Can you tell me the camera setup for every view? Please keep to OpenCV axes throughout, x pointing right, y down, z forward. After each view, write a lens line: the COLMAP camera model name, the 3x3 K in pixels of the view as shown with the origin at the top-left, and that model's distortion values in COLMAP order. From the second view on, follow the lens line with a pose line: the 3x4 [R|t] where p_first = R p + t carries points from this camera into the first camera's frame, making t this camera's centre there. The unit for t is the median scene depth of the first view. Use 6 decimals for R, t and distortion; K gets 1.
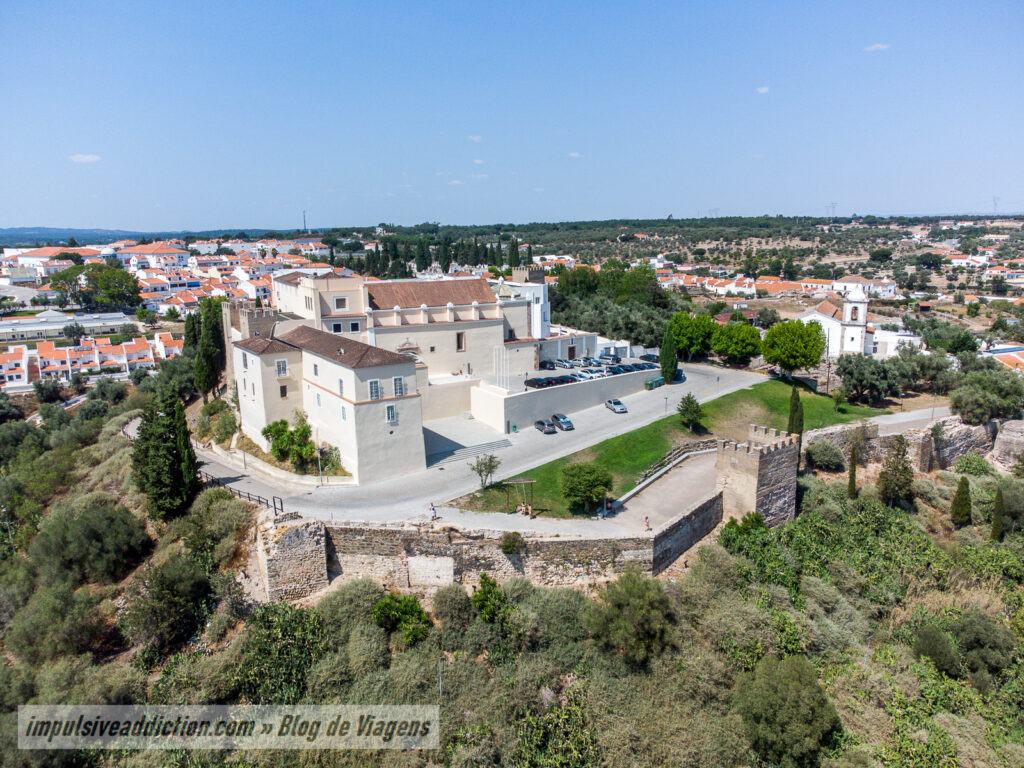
lens RADIAL K [[756.8, 0, 512.0], [0, 756.8, 391.4], [0, 0, 1]] dist [0.013356, 0.001282]
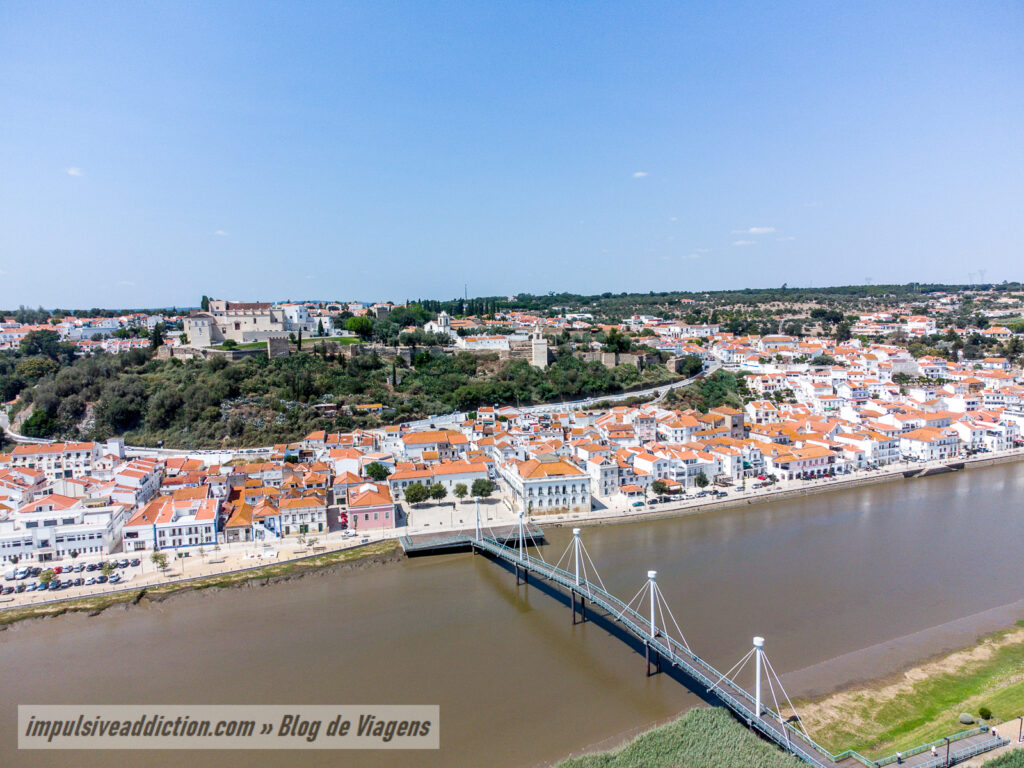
lens RADIAL K [[756.8, 0, 513.9], [0, 756.8, 381.3], [0, 0, 1]] dist [0.013356, 0.001282]
pose [[0.955810, 0.027734, -0.292674, 2.383532], [-0.058107, 0.993722, -0.095601, 0.535735], [0.288186, 0.108383, 0.951421, -2.142912]]
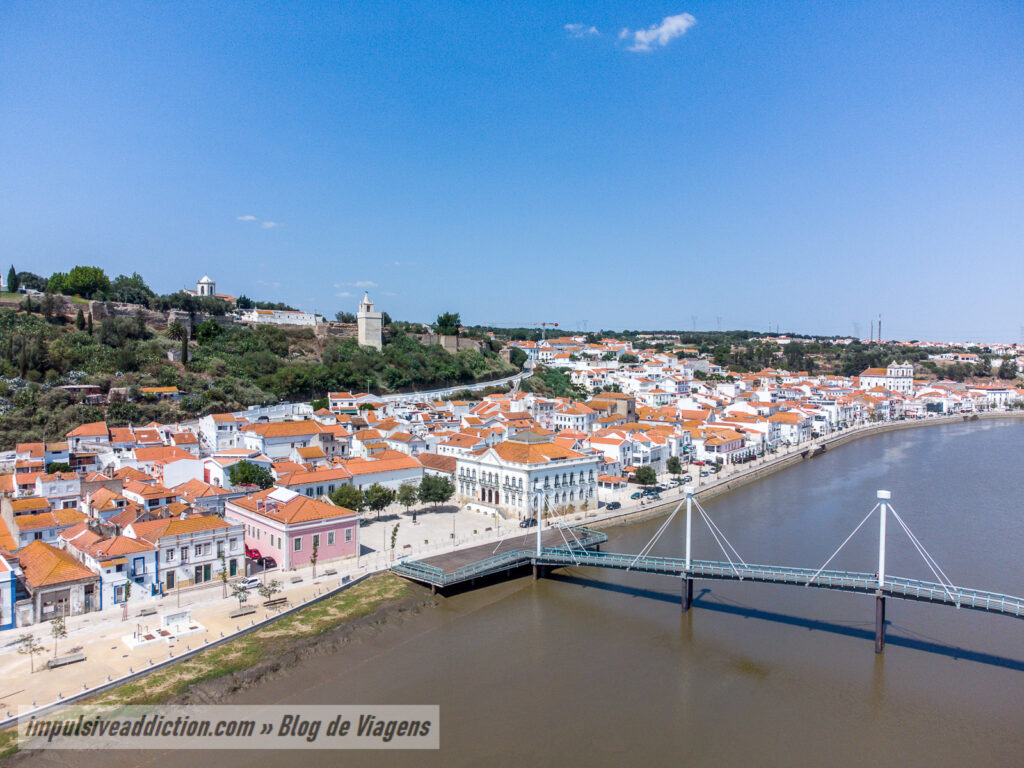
lens RADIAL K [[756.8, 0, 507.8], [0, 756.8, 389.8], [0, 0, 1]] dist [0.013356, 0.001282]
pose [[0.978548, 0.013929, 0.205550, 1.335774], [0.019460, 0.987002, -0.159525, 0.712330], [-0.205100, 0.160103, 0.965557, -1.372491]]
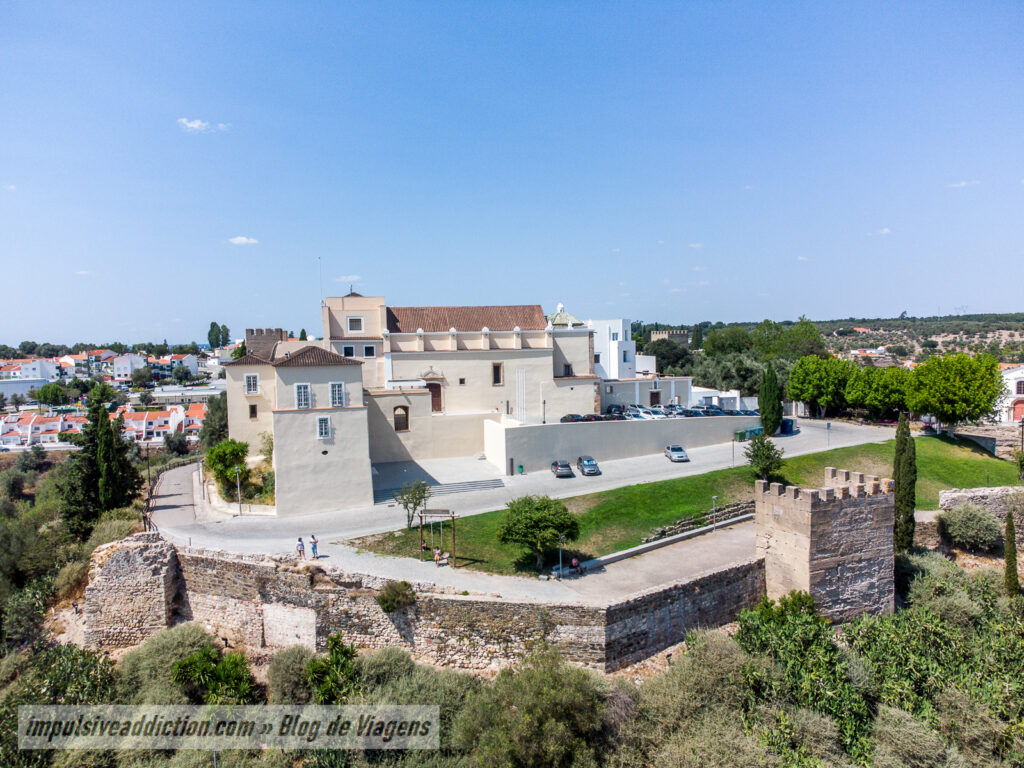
lens RADIAL K [[756.8, 0, 515.0], [0, 756.8, 387.1], [0, 0, 1]] dist [0.013356, 0.001282]
pose [[0.960390, 0.010756, -0.278450, 0.221499], [-0.050577, 0.989386, -0.136222, 0.074369], [0.274030, 0.144909, 0.950741, 0.255638]]
